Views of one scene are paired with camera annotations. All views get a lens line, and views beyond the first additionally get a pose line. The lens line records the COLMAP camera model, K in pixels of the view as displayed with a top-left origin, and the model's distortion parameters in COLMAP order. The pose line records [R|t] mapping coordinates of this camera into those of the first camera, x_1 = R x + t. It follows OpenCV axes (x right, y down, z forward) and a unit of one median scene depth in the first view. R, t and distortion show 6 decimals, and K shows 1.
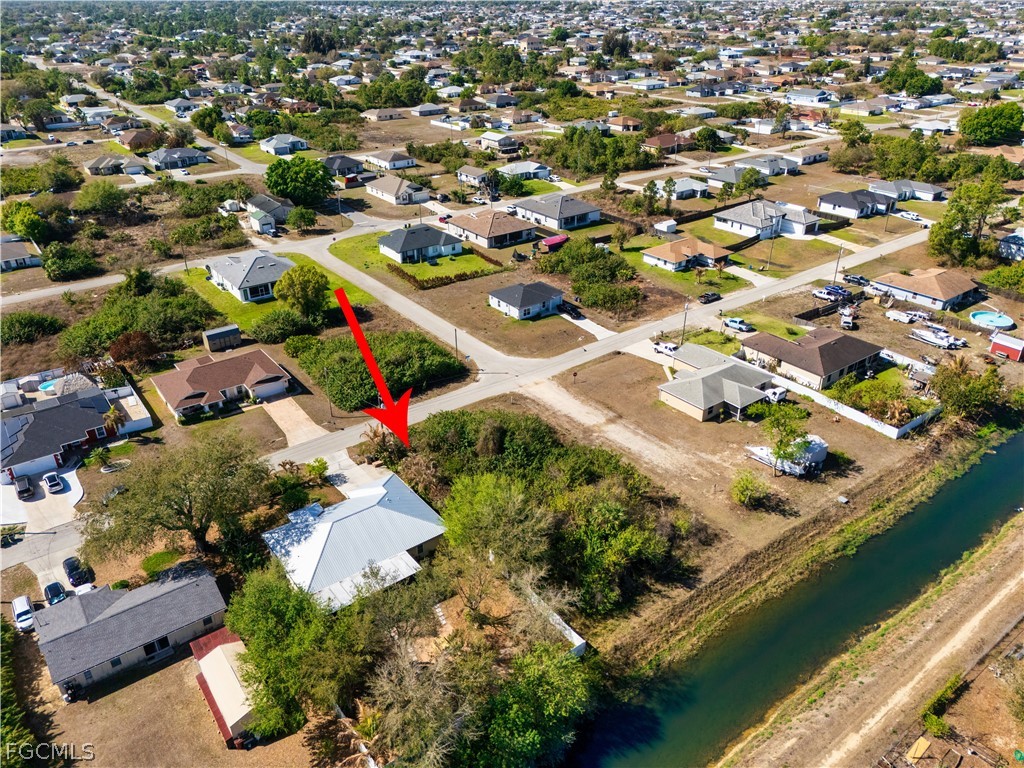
lens RADIAL K [[751.3, 0, 512.0], [0, 751.3, 384.0], [0, 0, 1]] dist [0.071572, -0.078391]
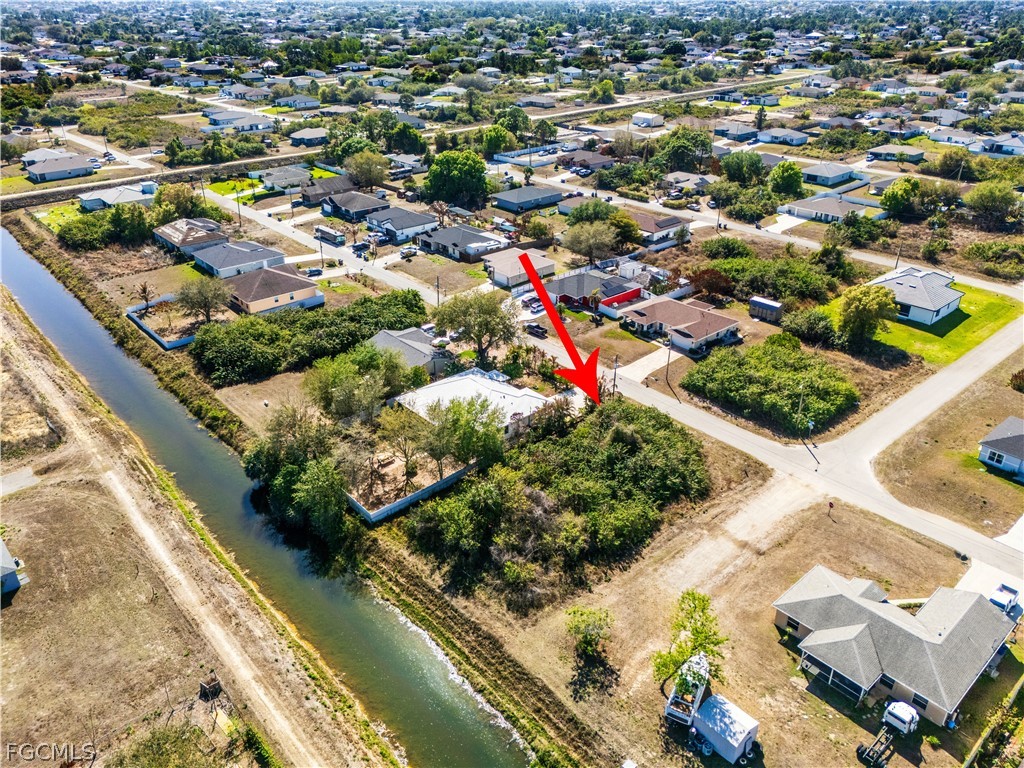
lens RADIAL K [[751.3, 0, 512.0], [0, 751.3, 384.0], [0, 0, 1]] dist [0.071572, -0.078391]
pose [[0.078289, 0.469287, -0.879568, 0.515715], [-0.460457, 0.799552, 0.385610, -0.195956], [0.884223, 0.374815, 0.278683, 0.358904]]
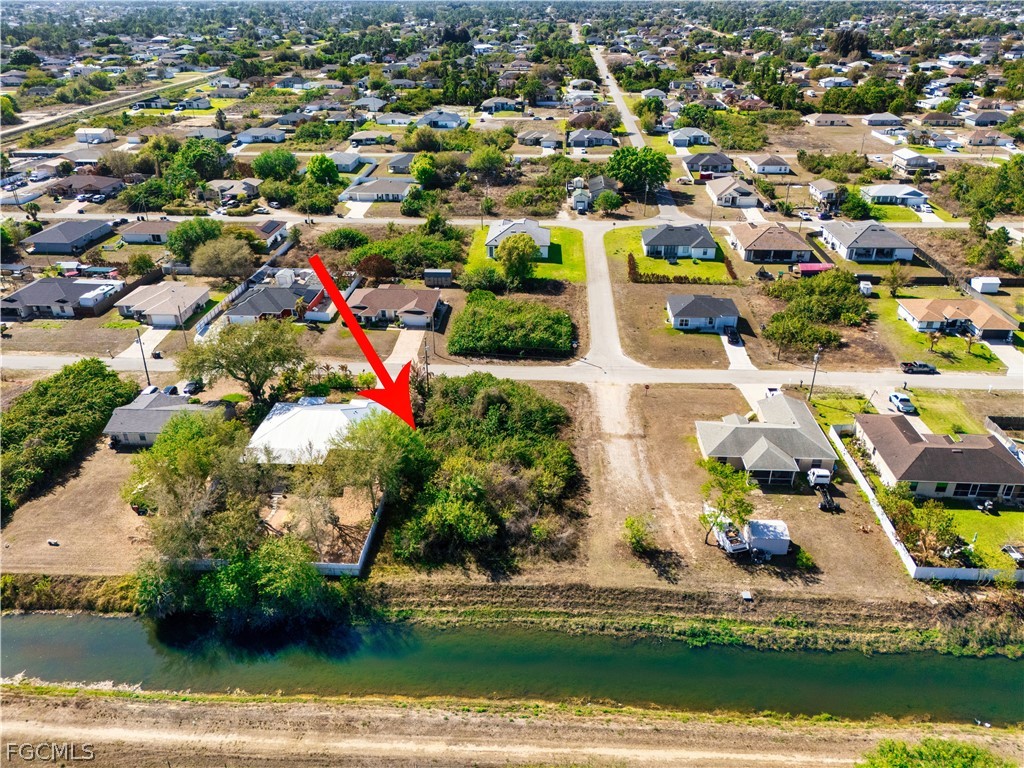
lens RADIAL K [[751.3, 0, 512.0], [0, 751.3, 384.0], [0, 0, 1]] dist [0.071572, -0.078391]
pose [[0.766307, 0.302196, -0.566967, 0.387574], [-0.300645, 0.948559, 0.099238, -0.046634], [0.567791, 0.094409, 0.817741, 0.080287]]
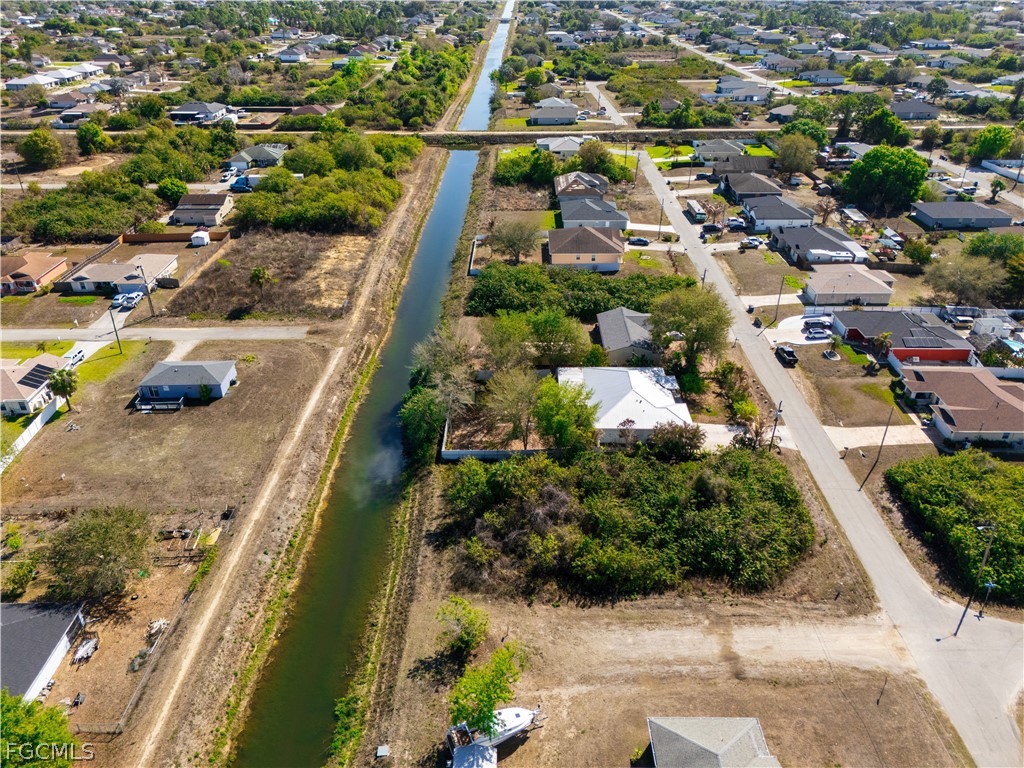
lens RADIAL K [[751.3, 0, 512.0], [0, 751.3, 384.0], [0, 0, 1]] dist [0.071572, -0.078391]
pose [[-0.605969, 0.399054, -0.688155, 0.419615], [-0.362657, 0.631362, 0.685465, -0.330535], [0.708013, 0.664935, -0.237865, 0.616100]]
